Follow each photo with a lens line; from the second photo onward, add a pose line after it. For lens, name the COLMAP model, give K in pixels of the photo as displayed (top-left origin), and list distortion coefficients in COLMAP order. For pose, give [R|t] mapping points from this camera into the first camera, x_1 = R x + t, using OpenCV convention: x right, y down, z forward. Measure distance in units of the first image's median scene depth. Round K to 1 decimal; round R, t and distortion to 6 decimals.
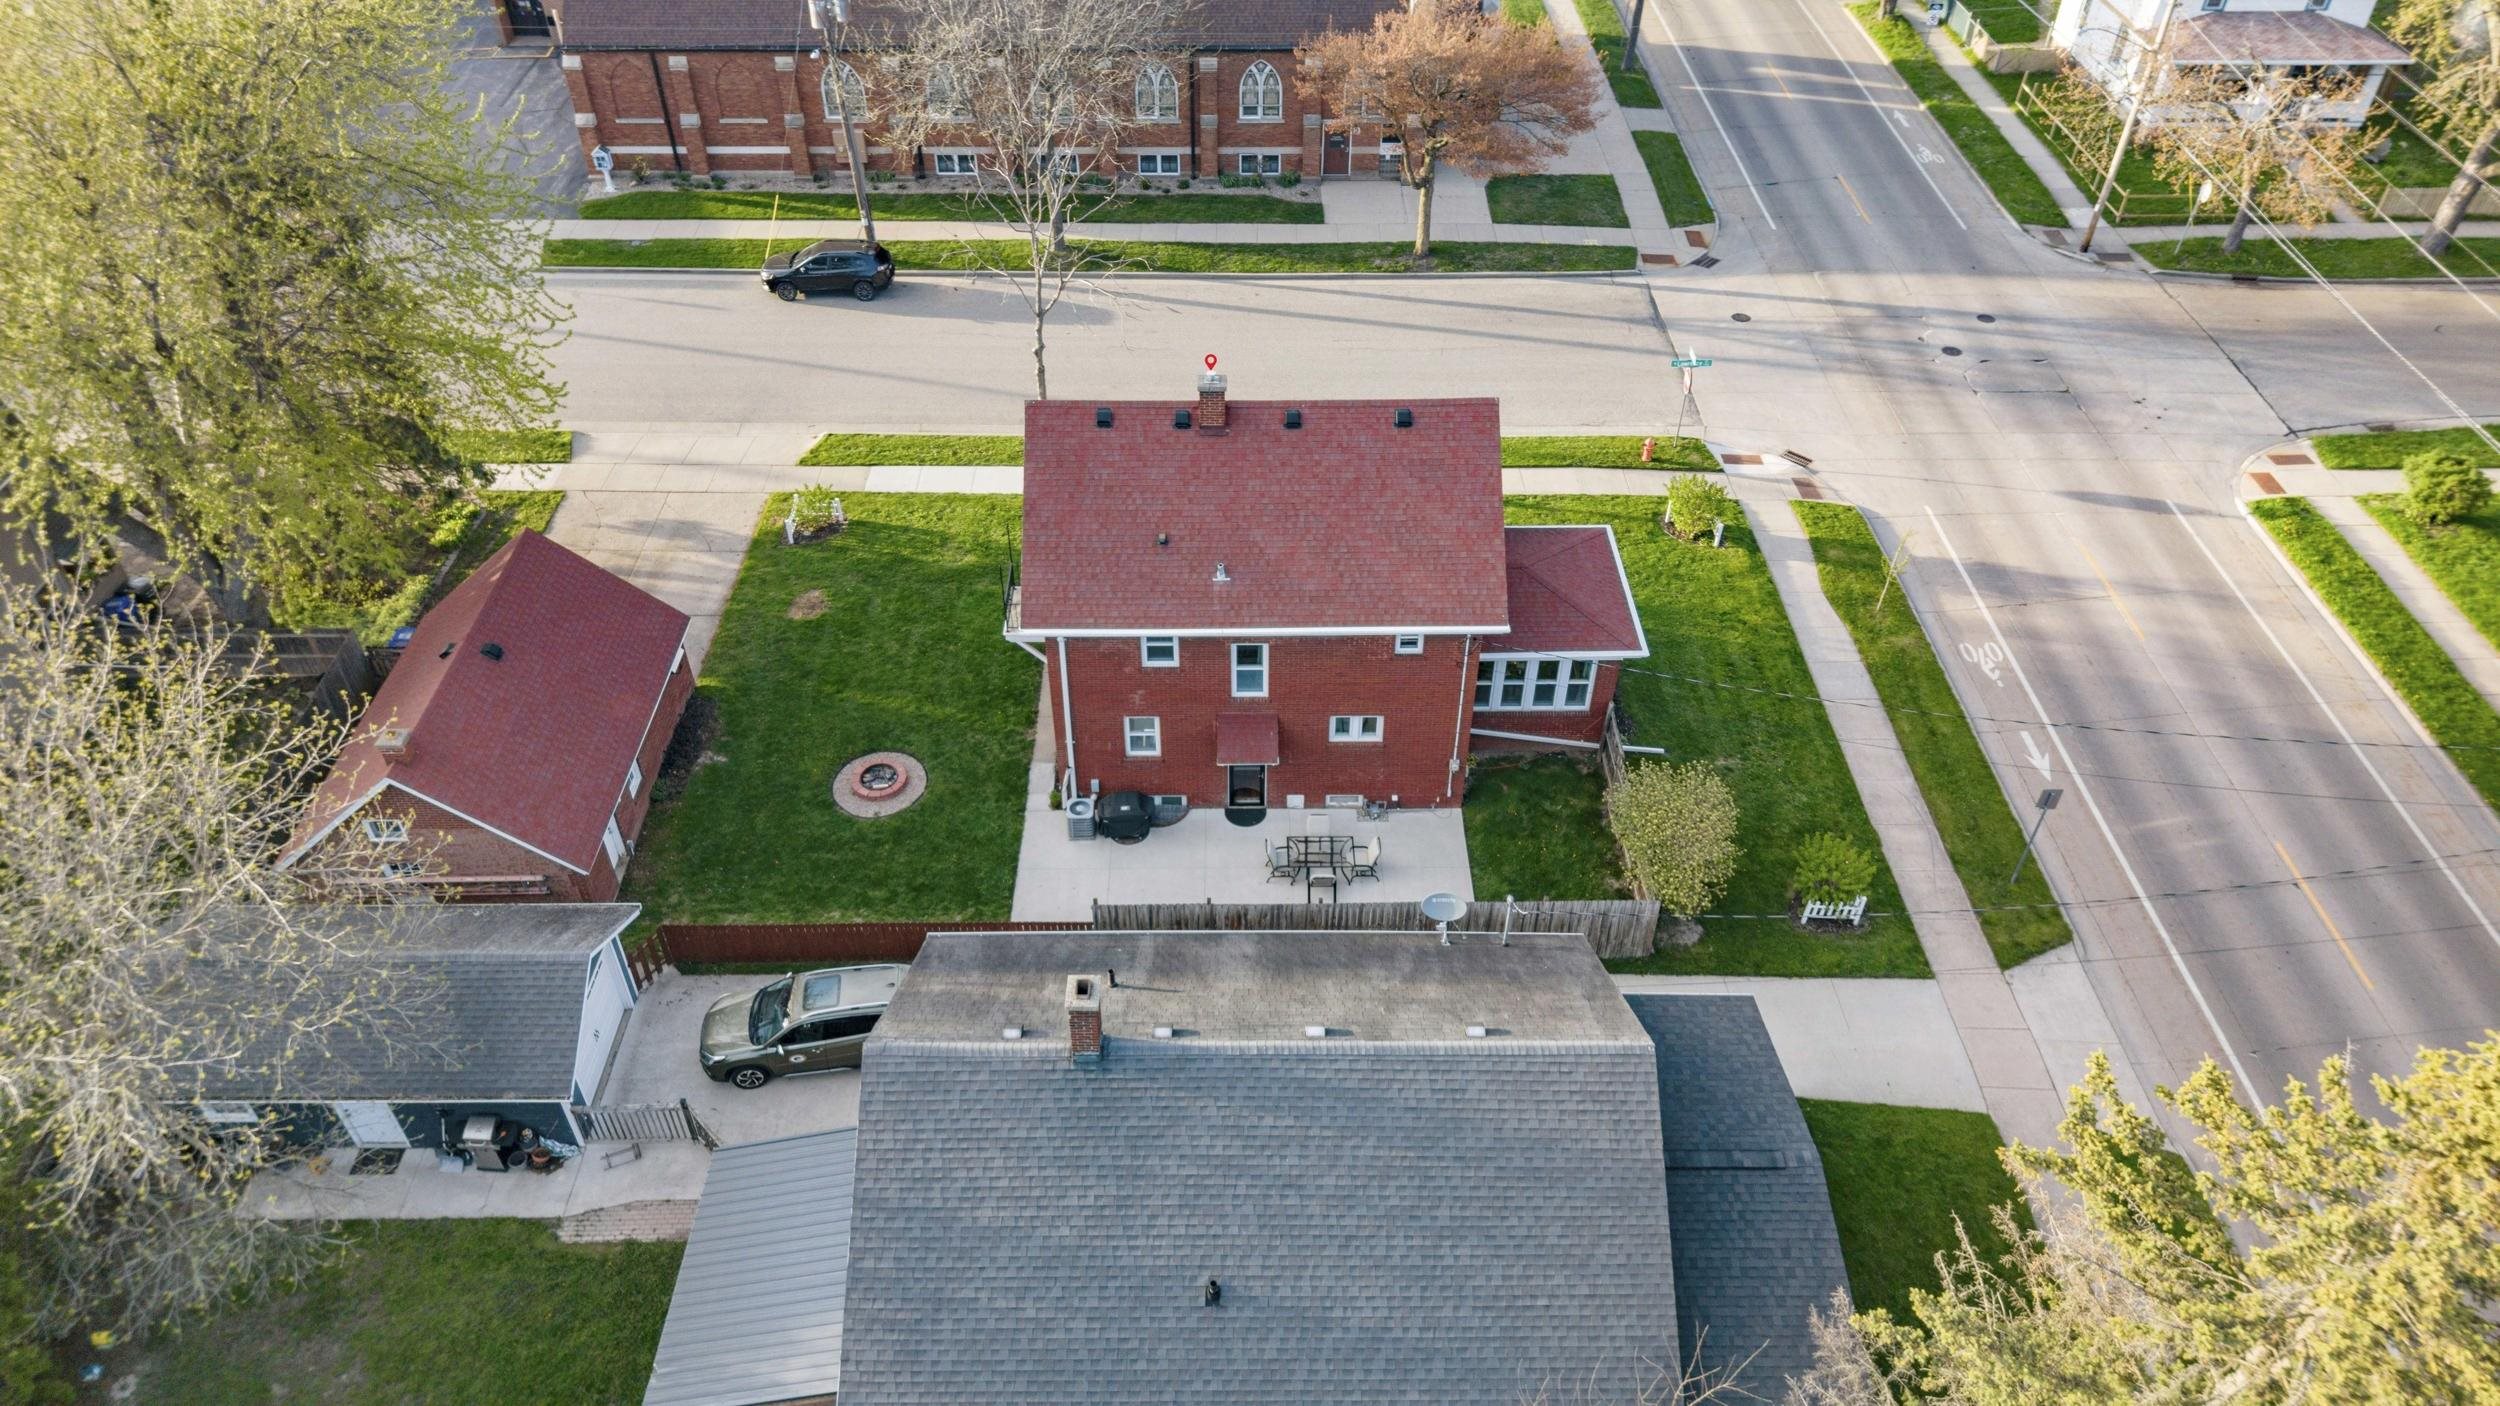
lens RADIAL K [[1687.4, 0, 1245.0], [0, 1687.4, 700.9], [0, 0, 1]] dist [0.017921, -0.002432]
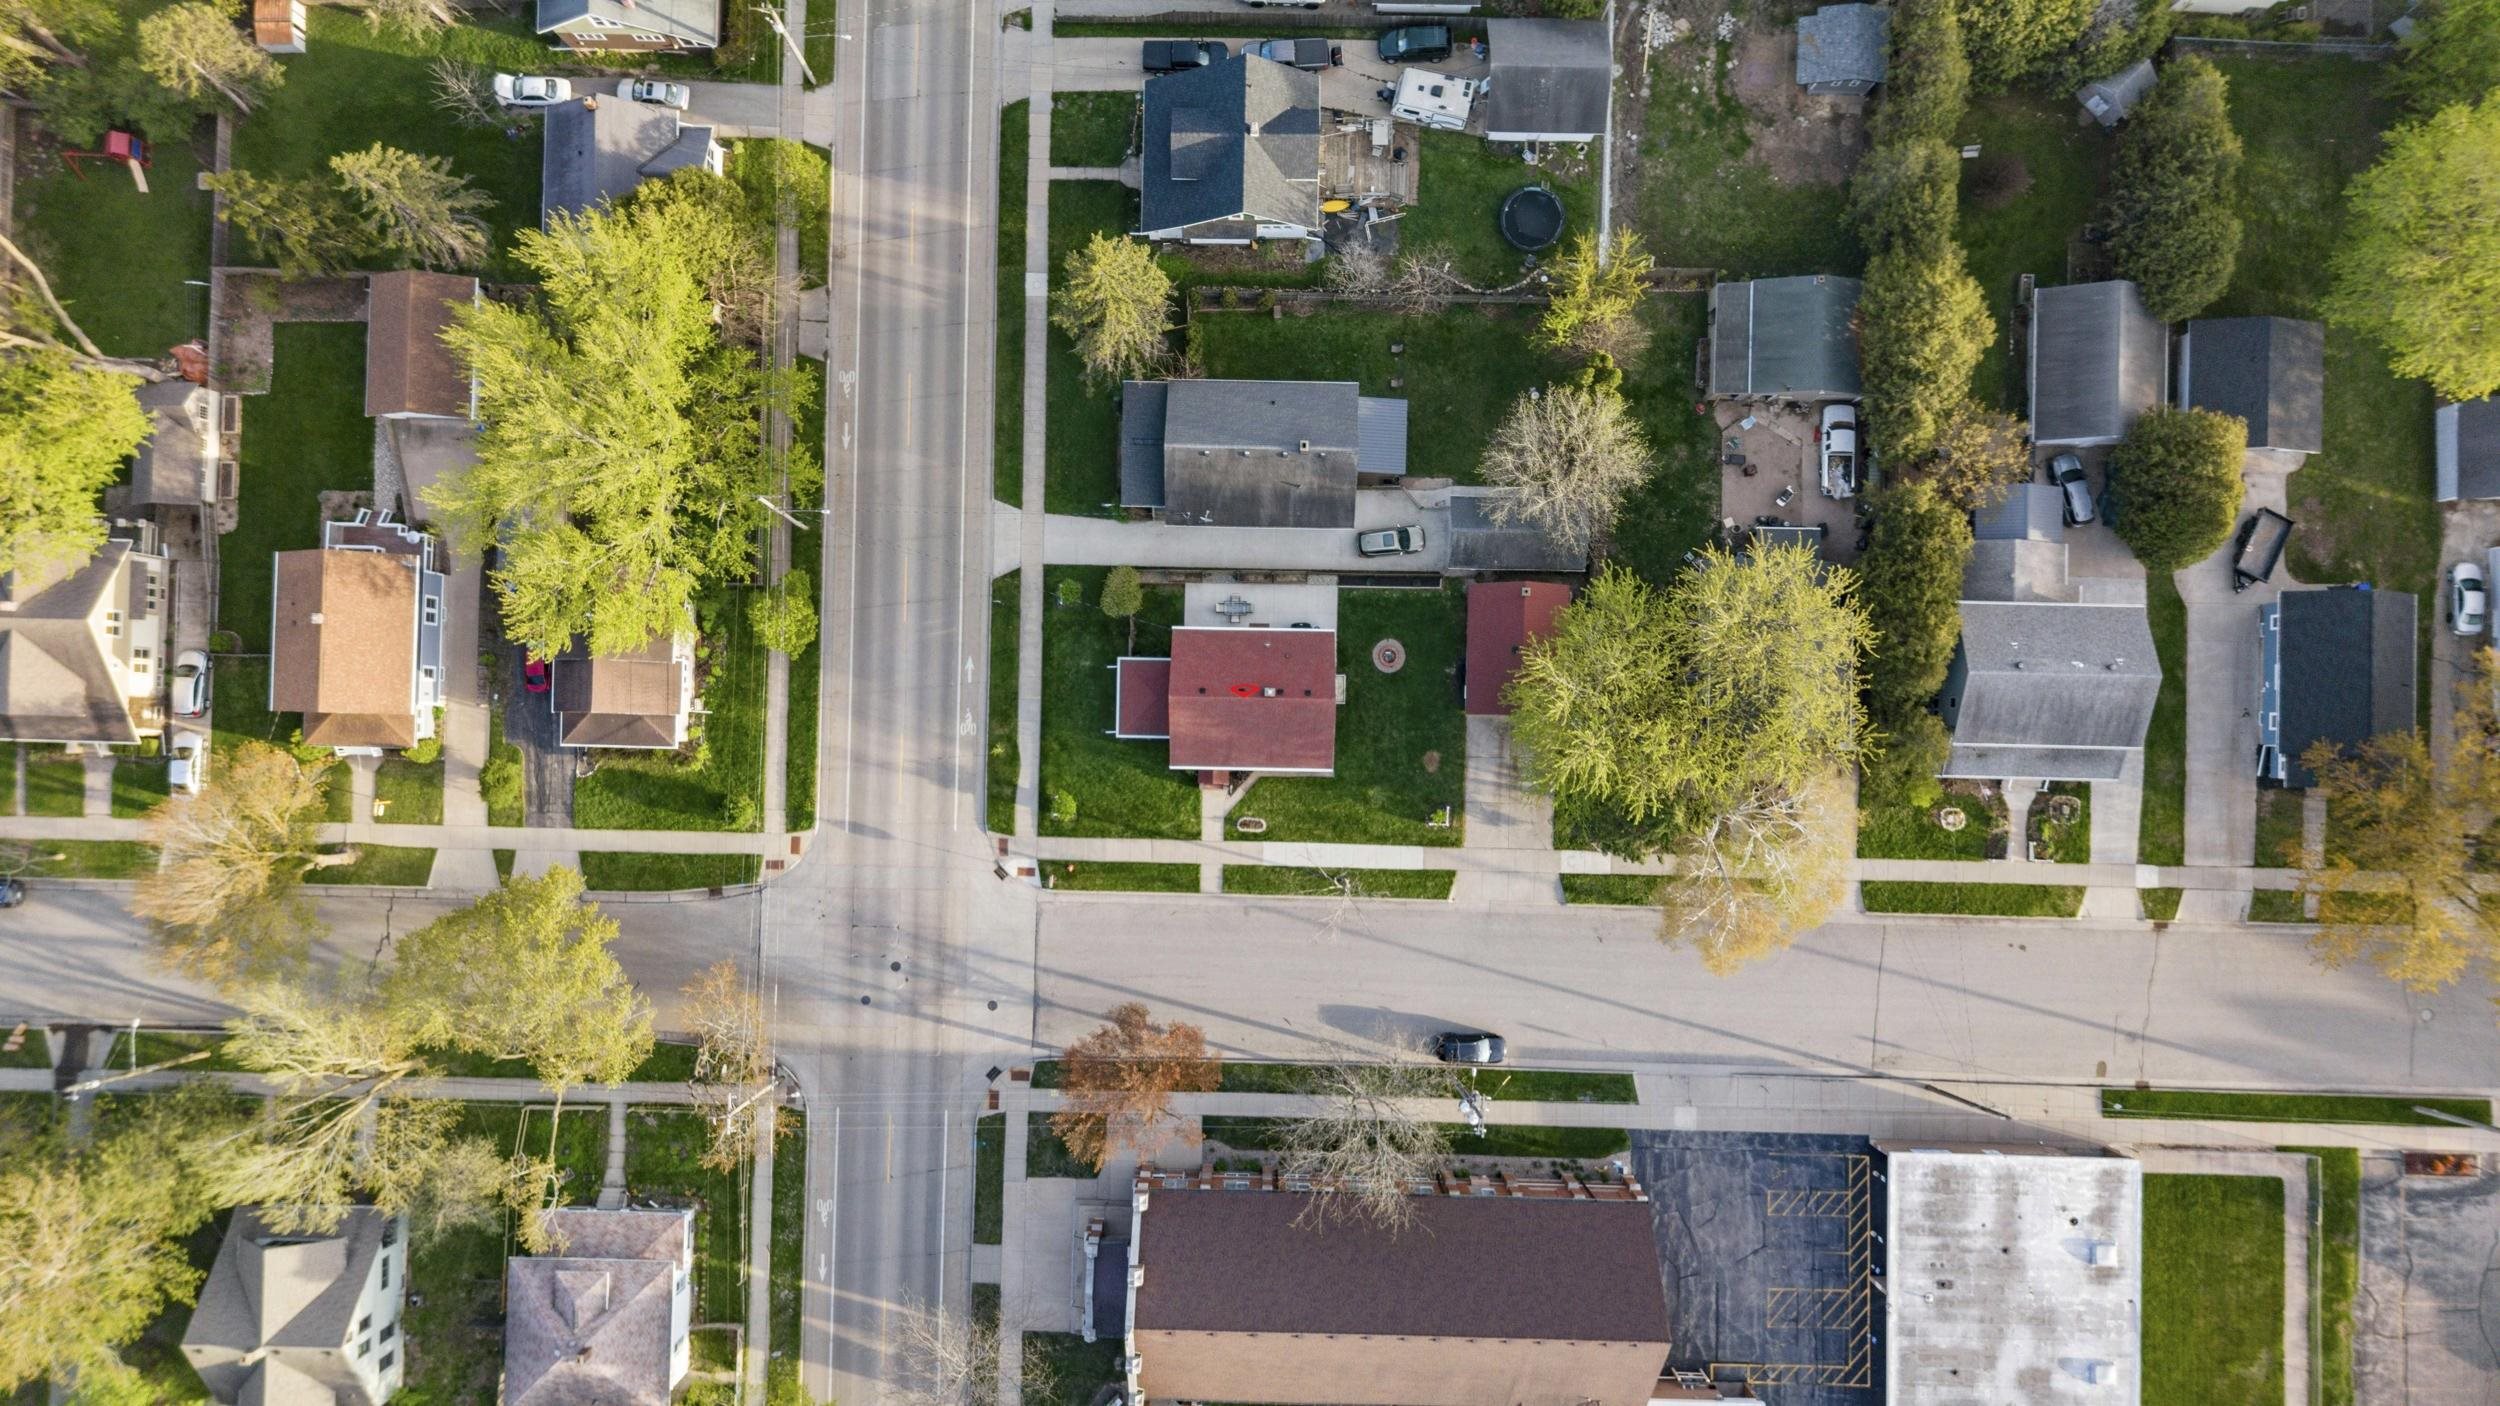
lens RADIAL K [[1656.3, 0, 1250.0], [0, 1656.3, 703.0], [0, 0, 1]] dist [0.120094, -0.001917]
pose [[-0.999657, -0.025960, 0.003478, 0.002730], [0.019316, -0.641030, 0.767273, -1.458204], [-0.017689, 0.767077, 0.641311, -0.487175]]
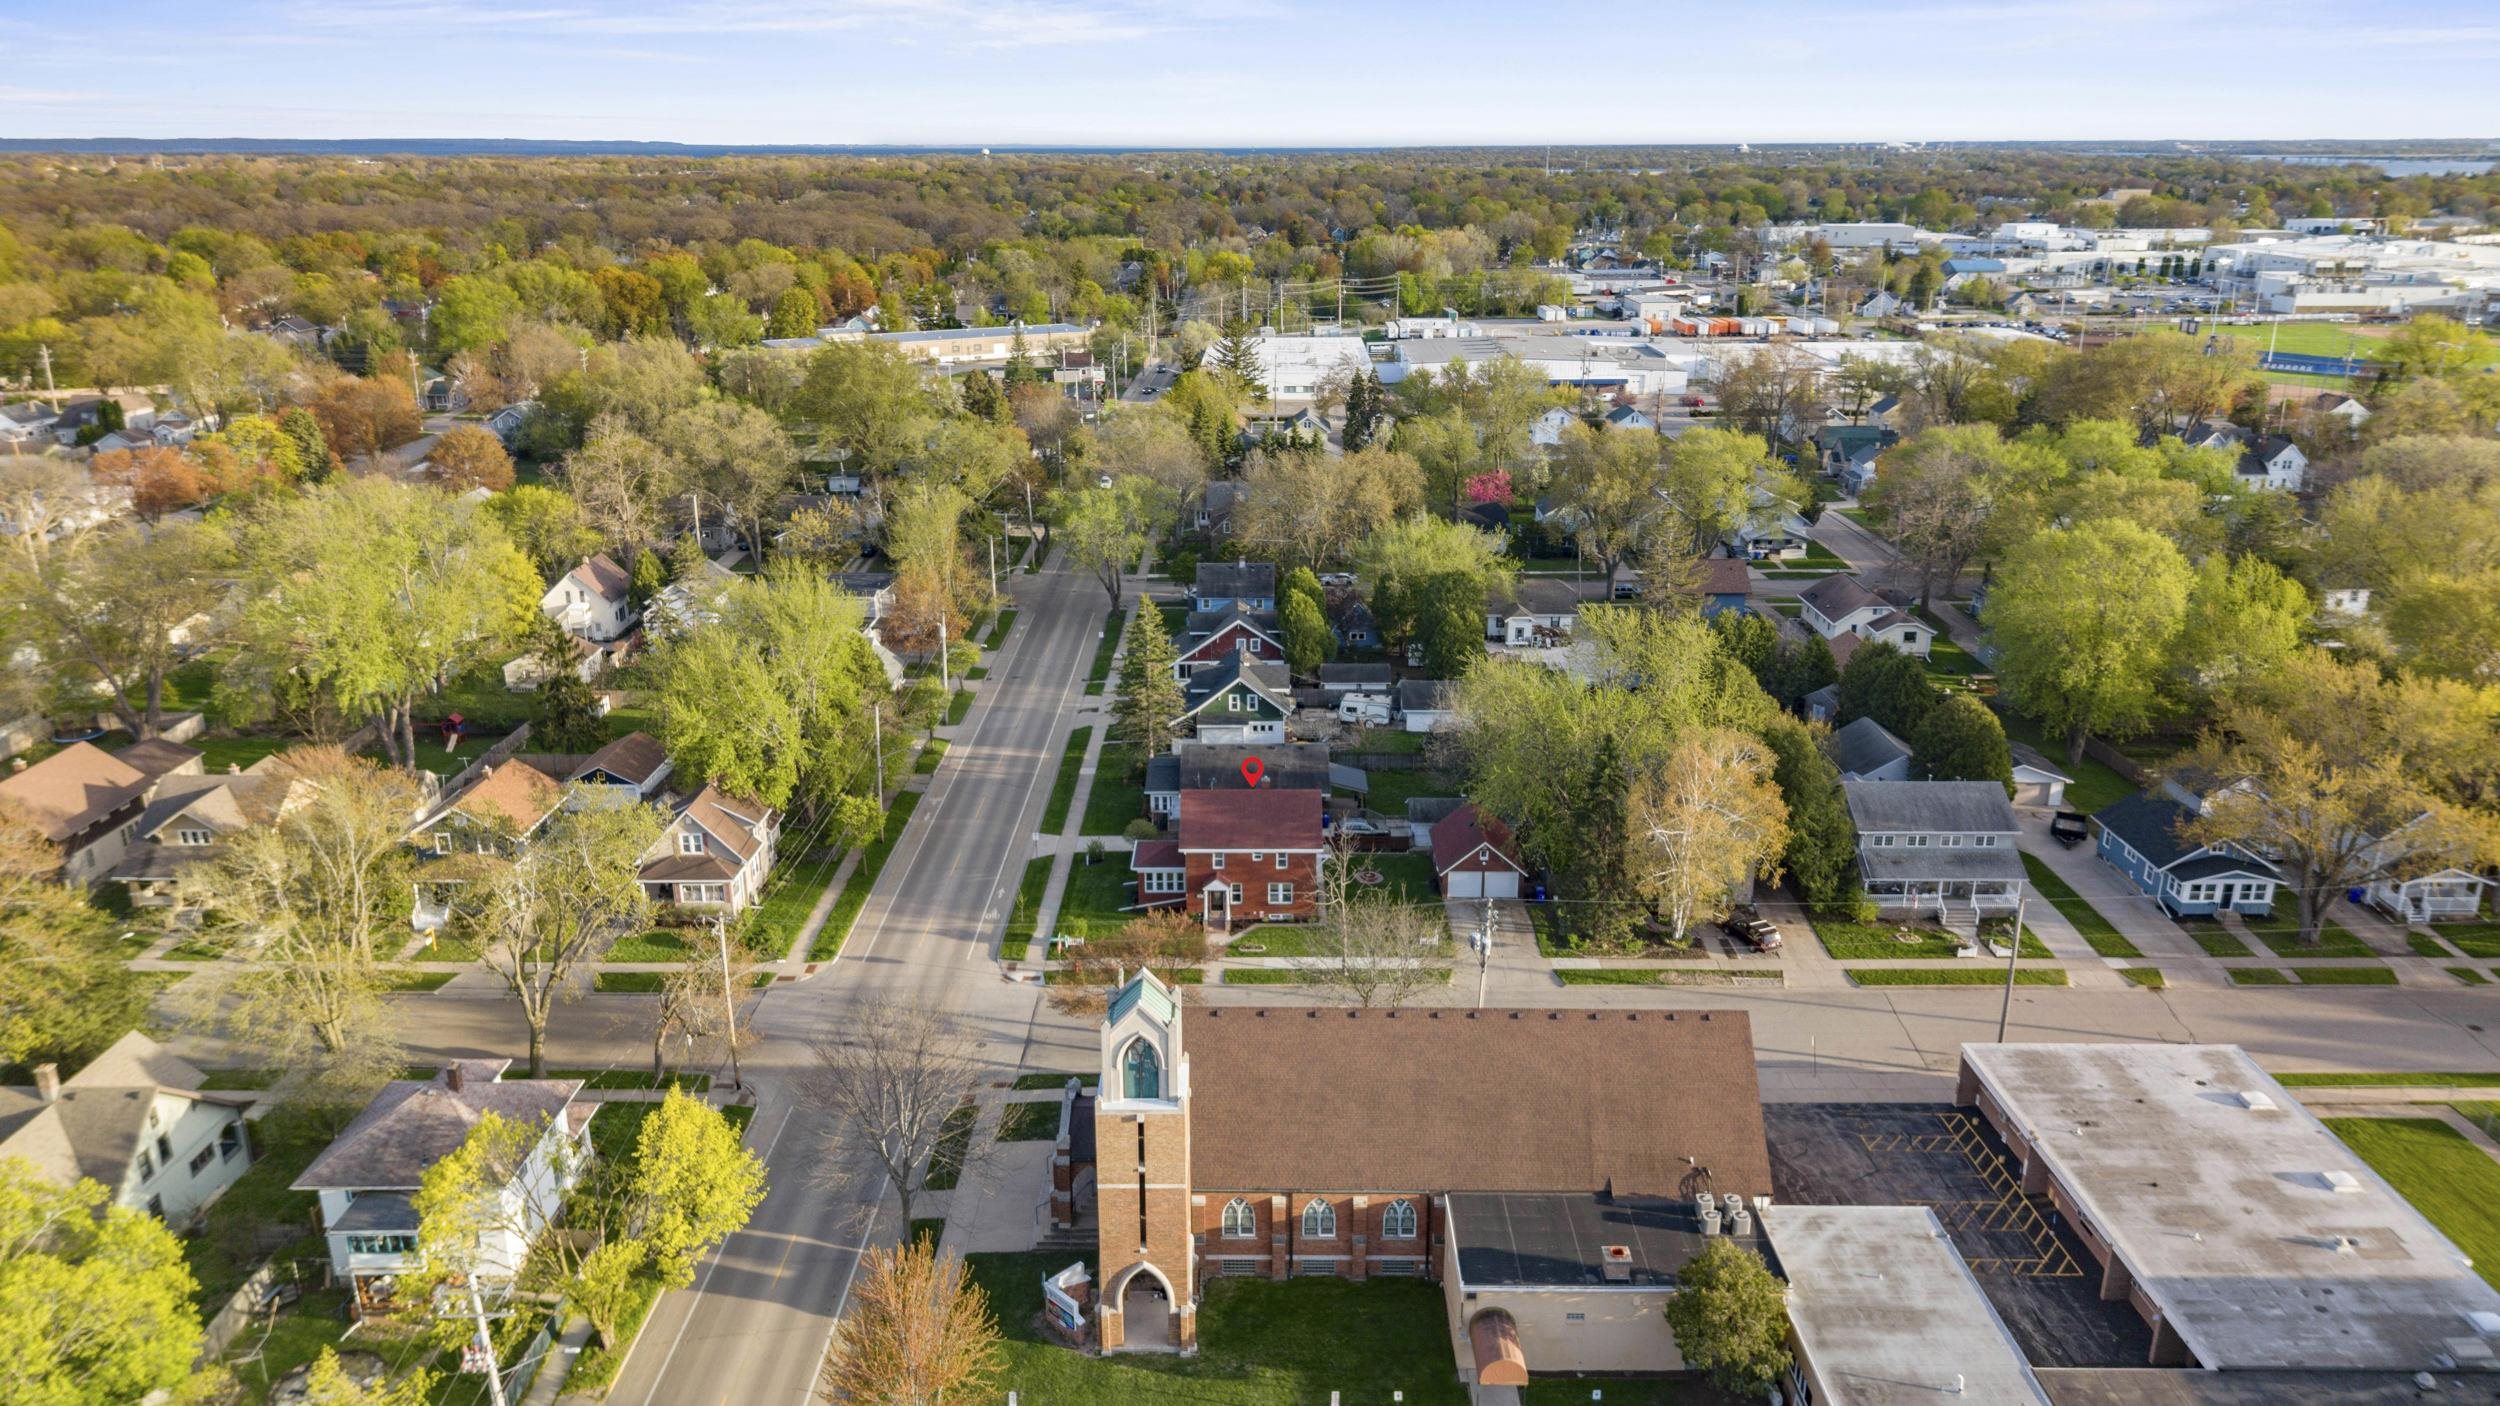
lens RADIAL K [[1656.3, 0, 1250.0], [0, 1656.3, 703.0], [0, 0, 1]] dist [0.120094, -0.001917]
pose [[-0.999942, 0.001167, 0.010725, -0.015427], [0.009808, 0.512395, 0.858694, -1.957273], [-0.004494, 0.858749, -0.512376, 1.605557]]
